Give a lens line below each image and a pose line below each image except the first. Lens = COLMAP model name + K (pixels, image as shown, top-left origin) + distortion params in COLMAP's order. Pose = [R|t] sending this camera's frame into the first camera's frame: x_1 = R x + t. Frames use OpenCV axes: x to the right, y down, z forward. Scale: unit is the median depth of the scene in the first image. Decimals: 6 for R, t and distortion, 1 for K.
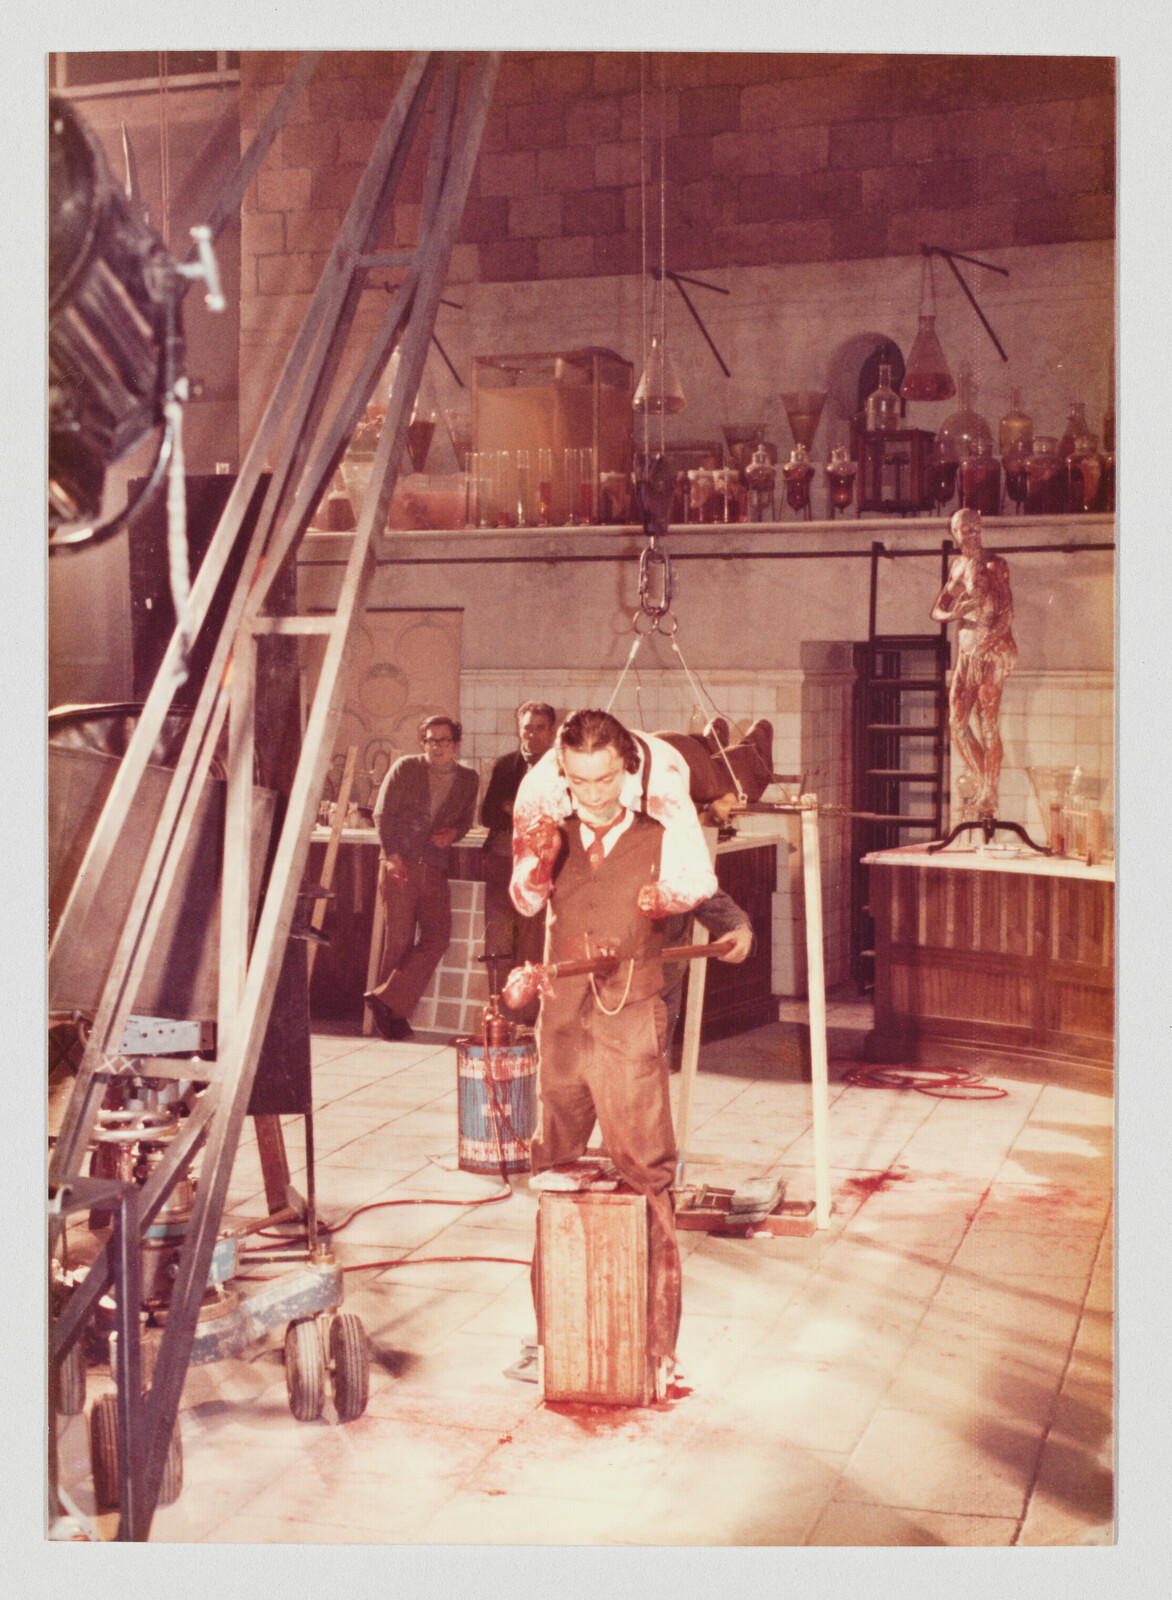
lens RADIAL K [[2522.4, 0, 588.6], [0, 2522.4, 785.8], [0, 0, 1]] dist [-0.140405, 0.133086]
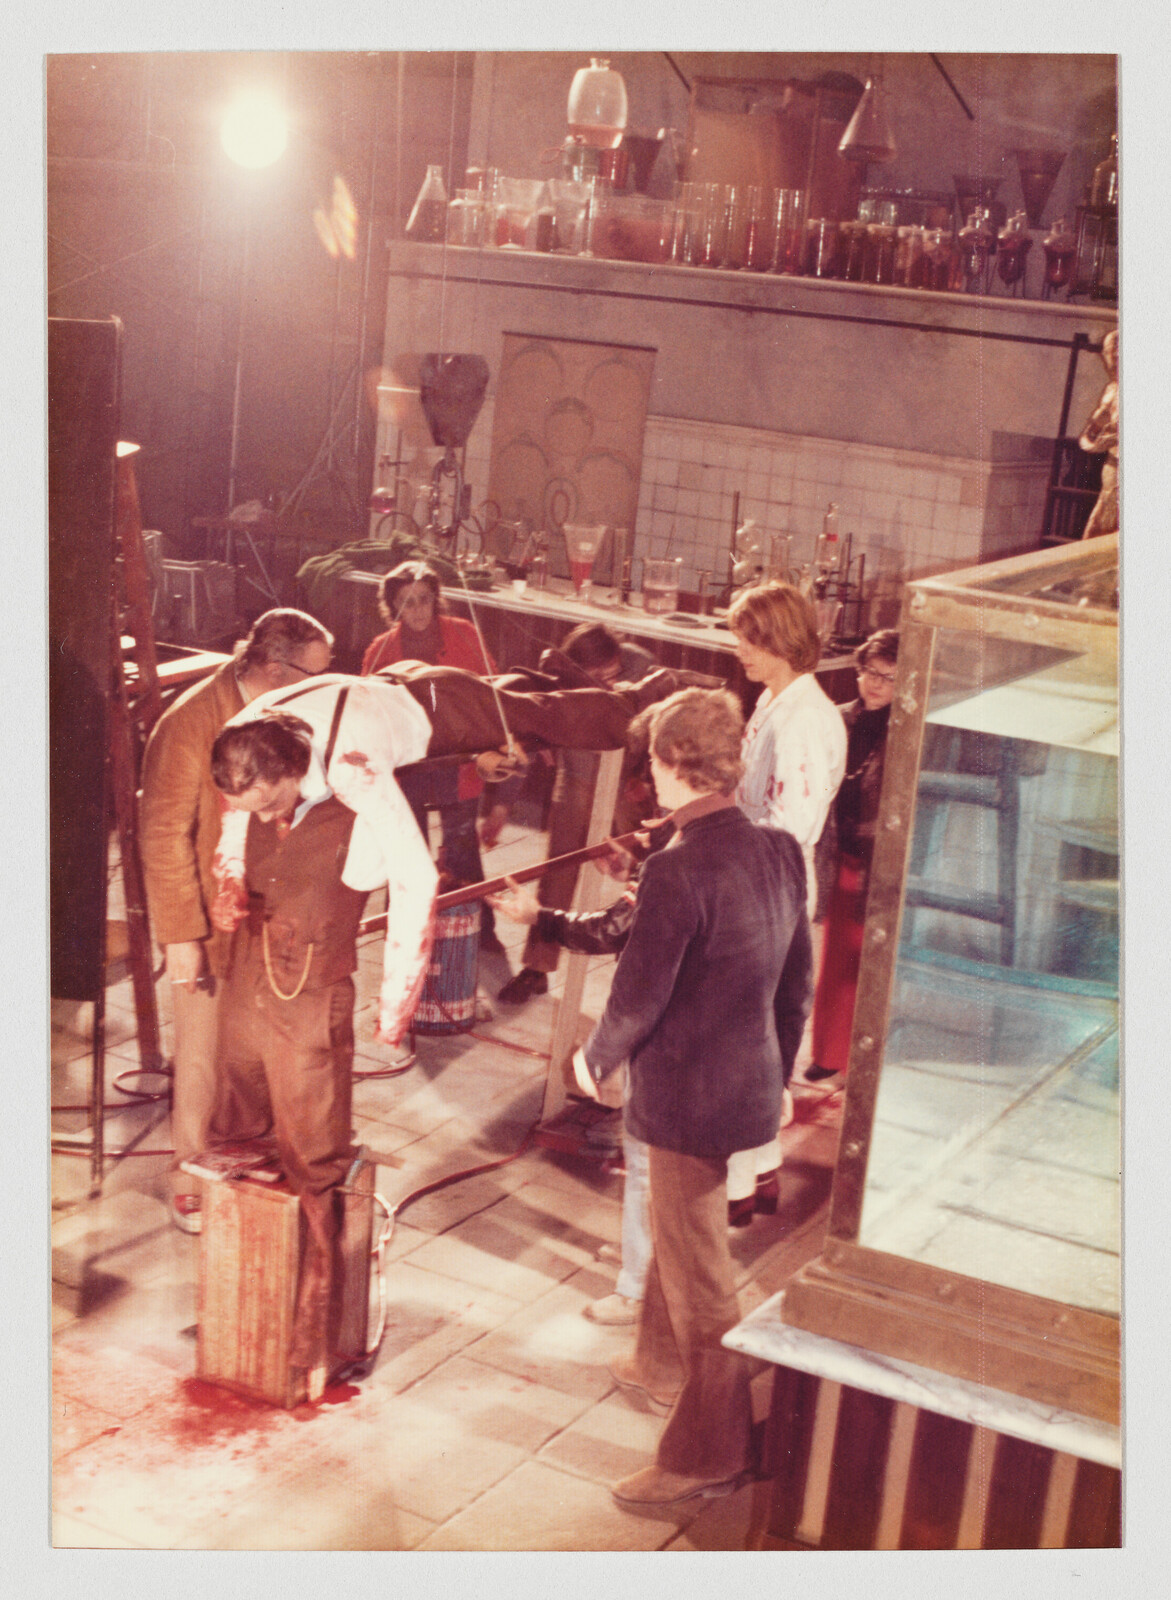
lens RADIAL K [[2522.4, 0, 588.1], [0, 2522.4, 785.8], [0, 0, 1]] dist [-0.140405, 0.133086]
pose [[0.971581, 0.129670, -0.198032, 0.168258], [-0.095944, 0.980532, 0.171324, -0.088559], [0.216393, -0.147455, 0.965107, 0.093922]]
